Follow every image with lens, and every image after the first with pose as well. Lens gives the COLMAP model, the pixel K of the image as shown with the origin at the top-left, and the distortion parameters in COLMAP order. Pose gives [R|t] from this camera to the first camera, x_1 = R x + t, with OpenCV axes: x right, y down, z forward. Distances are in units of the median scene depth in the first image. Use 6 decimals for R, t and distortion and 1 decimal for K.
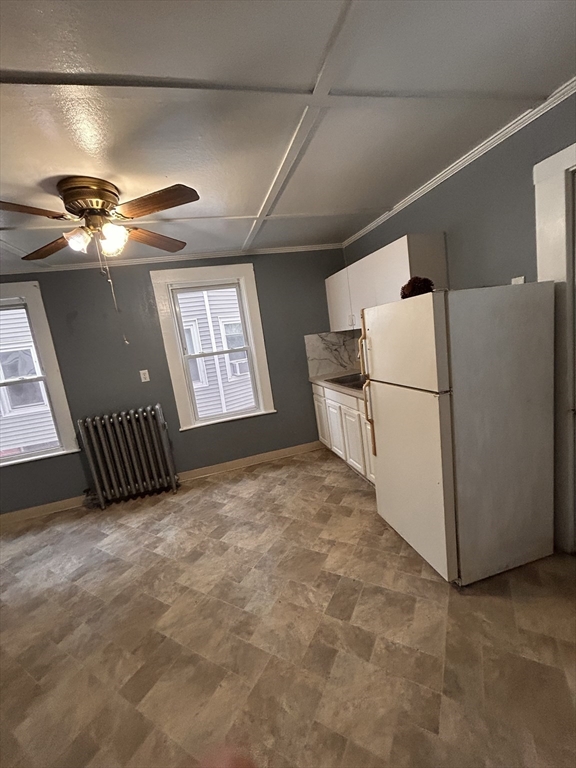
lens RADIAL K [[310.6, 0, 286.4], [0, 310.6, 383.3], [0, 0, 1]] dist [0.000341, -0.000900]
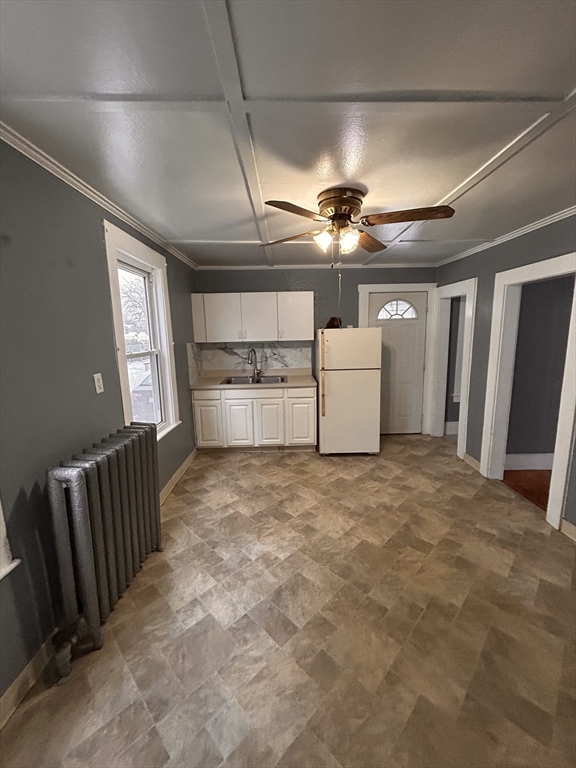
lens RADIAL K [[310.6, 0, 289.4], [0, 310.6, 383.9], [0, 0, 1]] dist [0.000341, -0.000900]
pose [[0.247429, -0.029474, 0.968458, -1.231876], [0.132317, 0.991201, -0.003639, 0.036506], [-0.959829, 0.129044, 0.249152, 0.656975]]
